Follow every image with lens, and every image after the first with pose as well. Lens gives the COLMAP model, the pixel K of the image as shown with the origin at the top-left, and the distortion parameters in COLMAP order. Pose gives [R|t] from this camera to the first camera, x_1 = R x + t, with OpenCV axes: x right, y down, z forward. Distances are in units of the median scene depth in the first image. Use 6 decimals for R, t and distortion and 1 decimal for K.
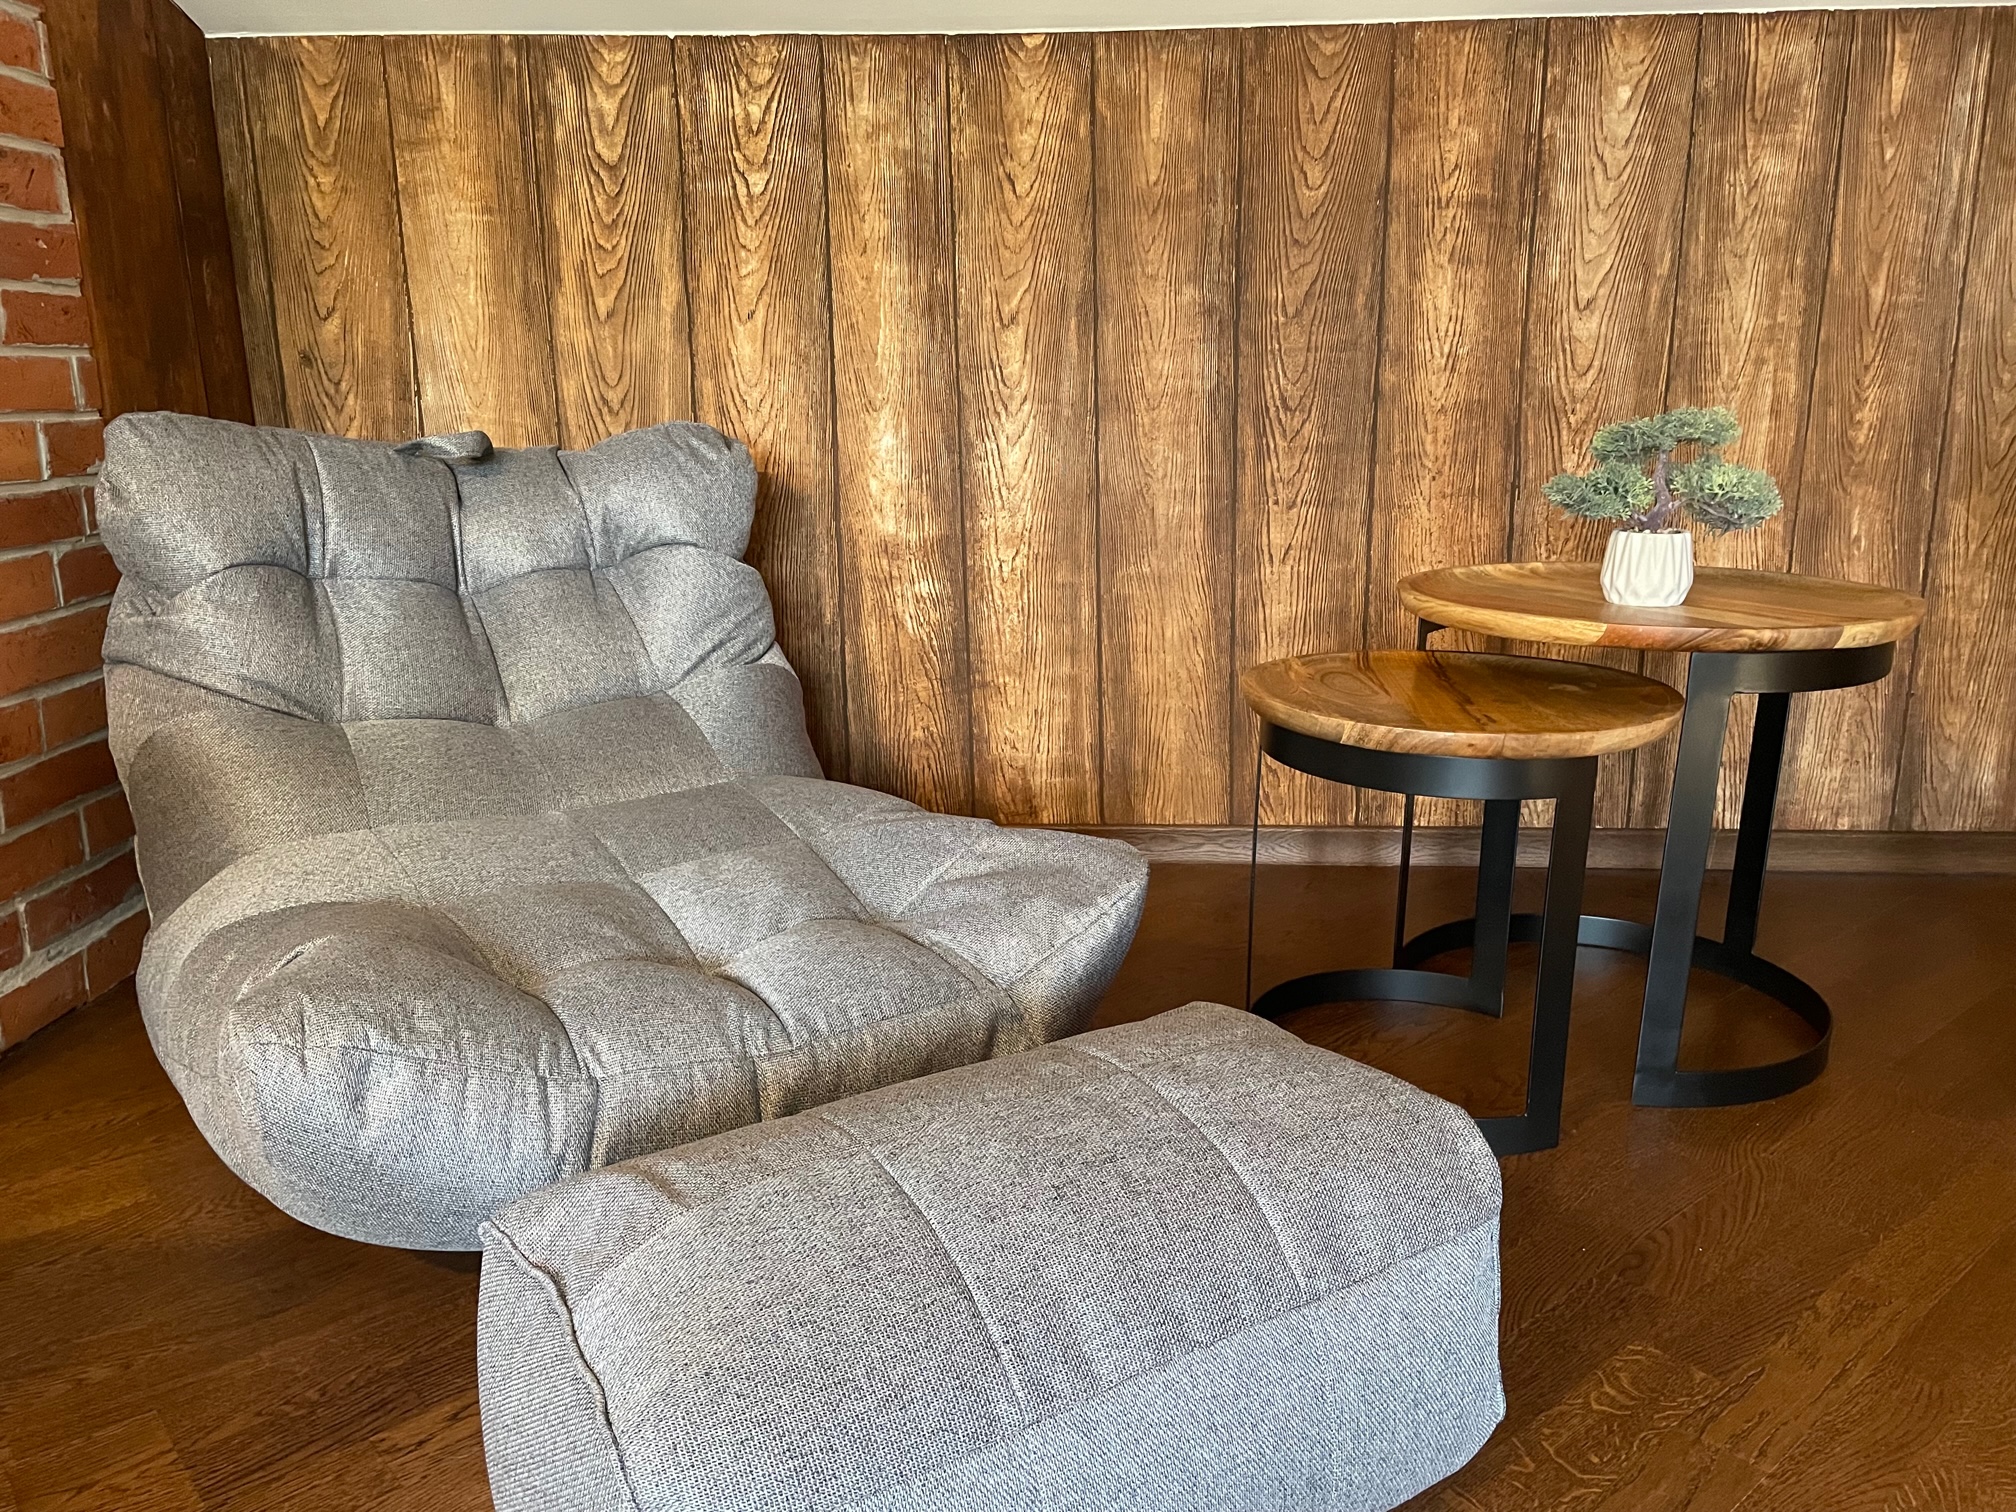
lens RADIAL K [[1503.7, 0, 1012.6], [0, 1503.7, 772.2], [0, 0, 1]] dist [0.051291, -0.058486]
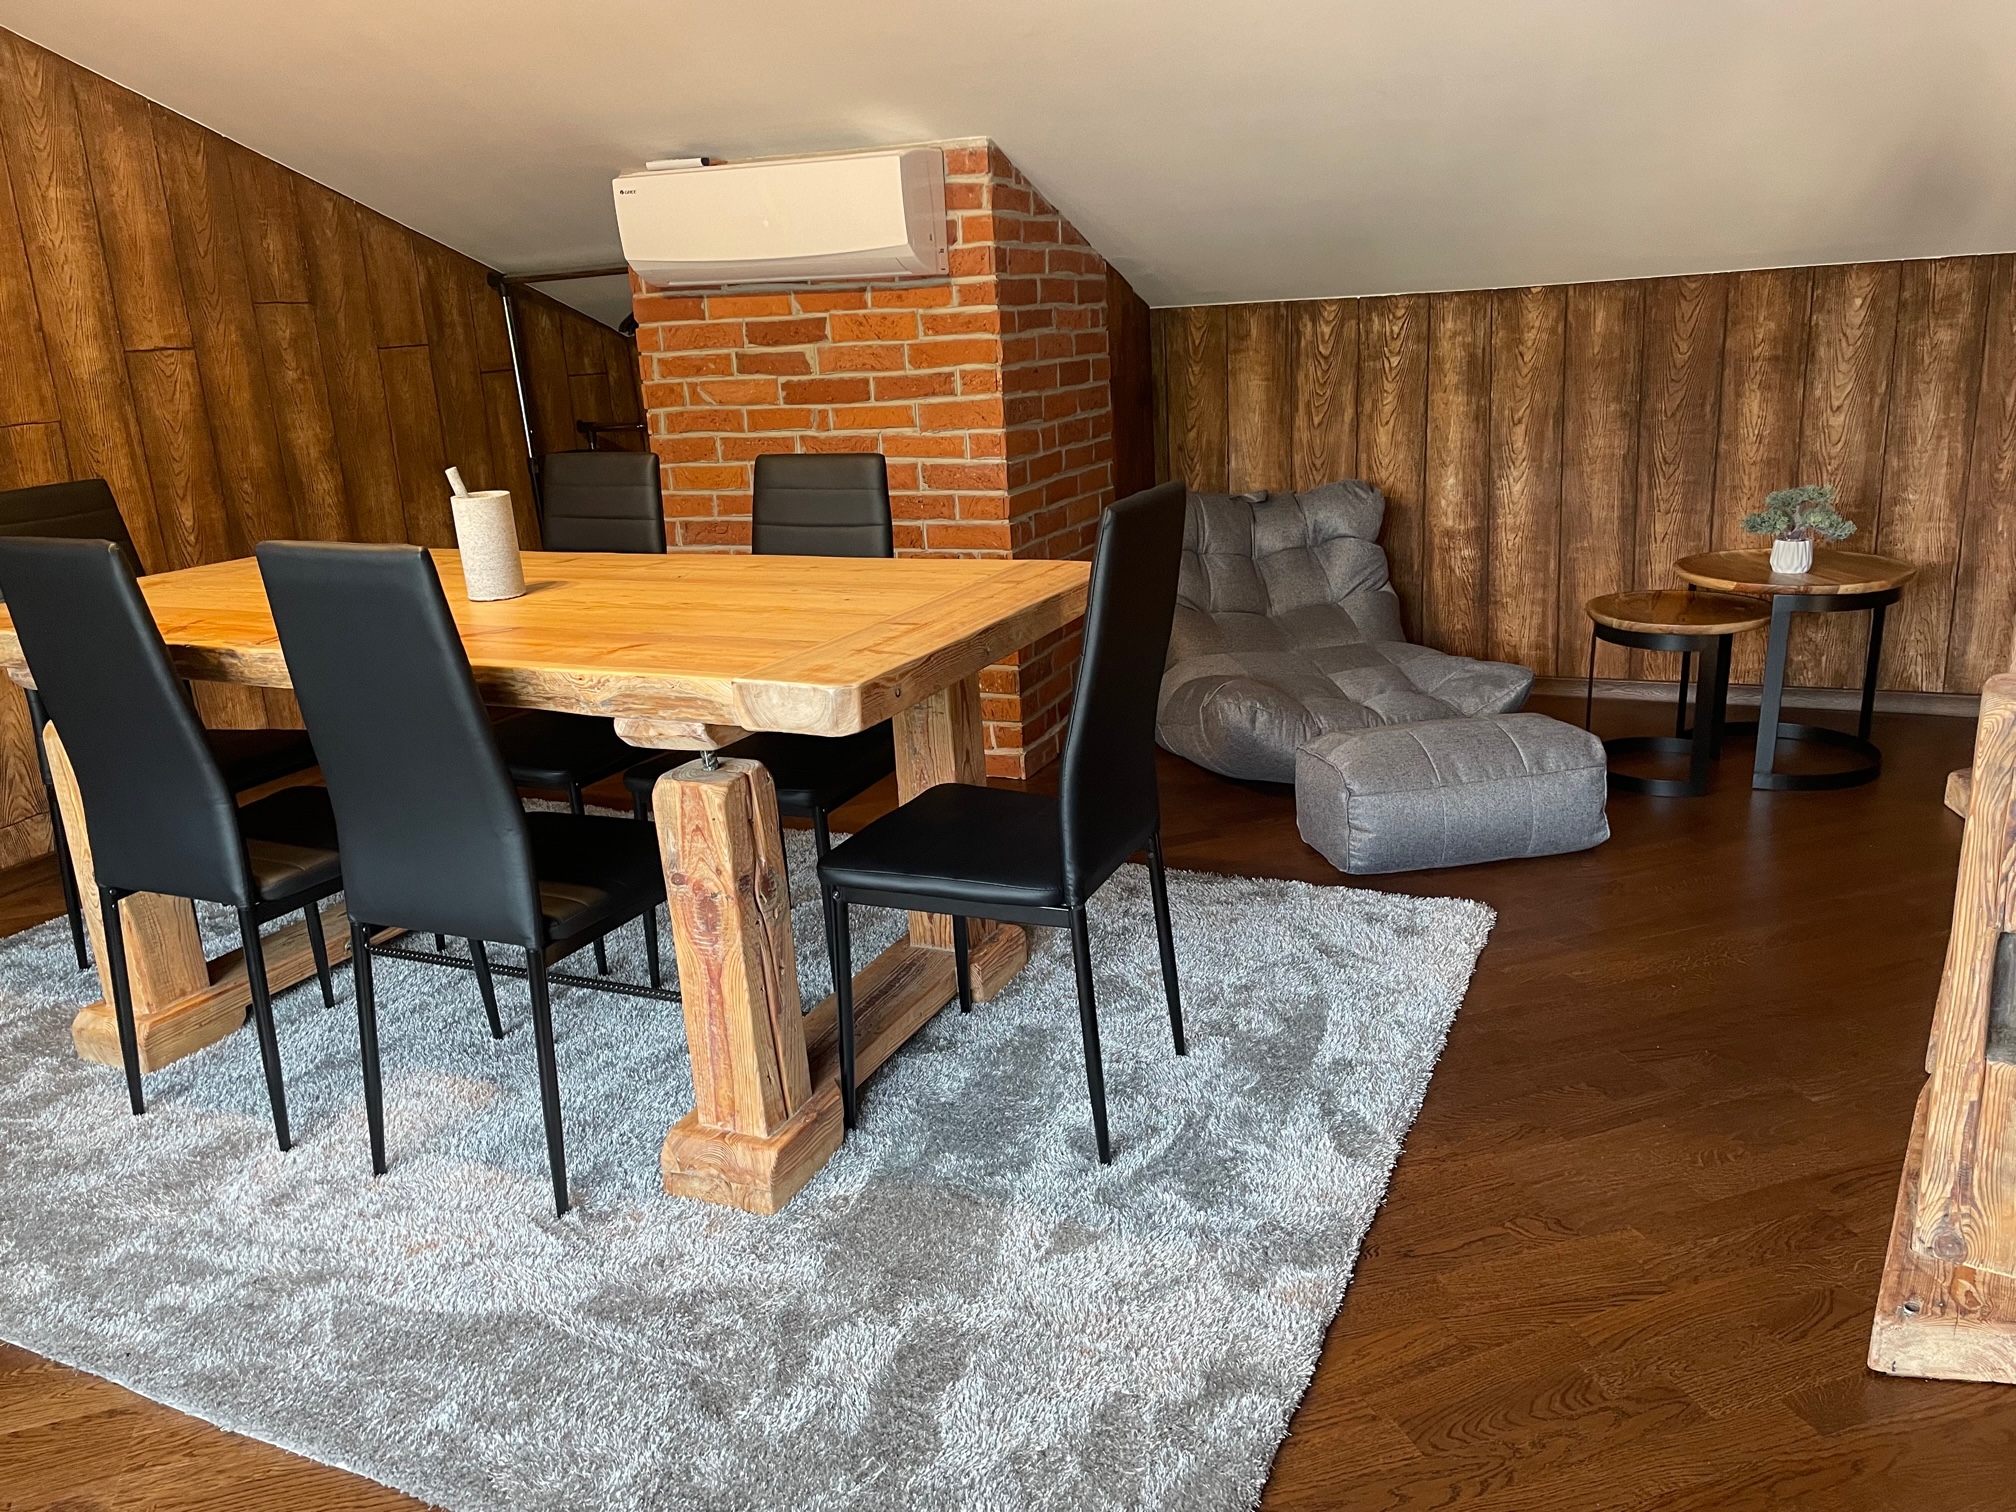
lens RADIAL K [[1503.7, 0, 993.9], [0, 1503.7, 777.4], [0, 0, 1]] dist [0.051291, -0.058486]
pose [[0.917791, 0.067713, -0.391248, 0.185114], [-0.043946, 0.996621, 0.069395, 0.067572], [0.394625, -0.046496, 0.917665, -1.194281]]
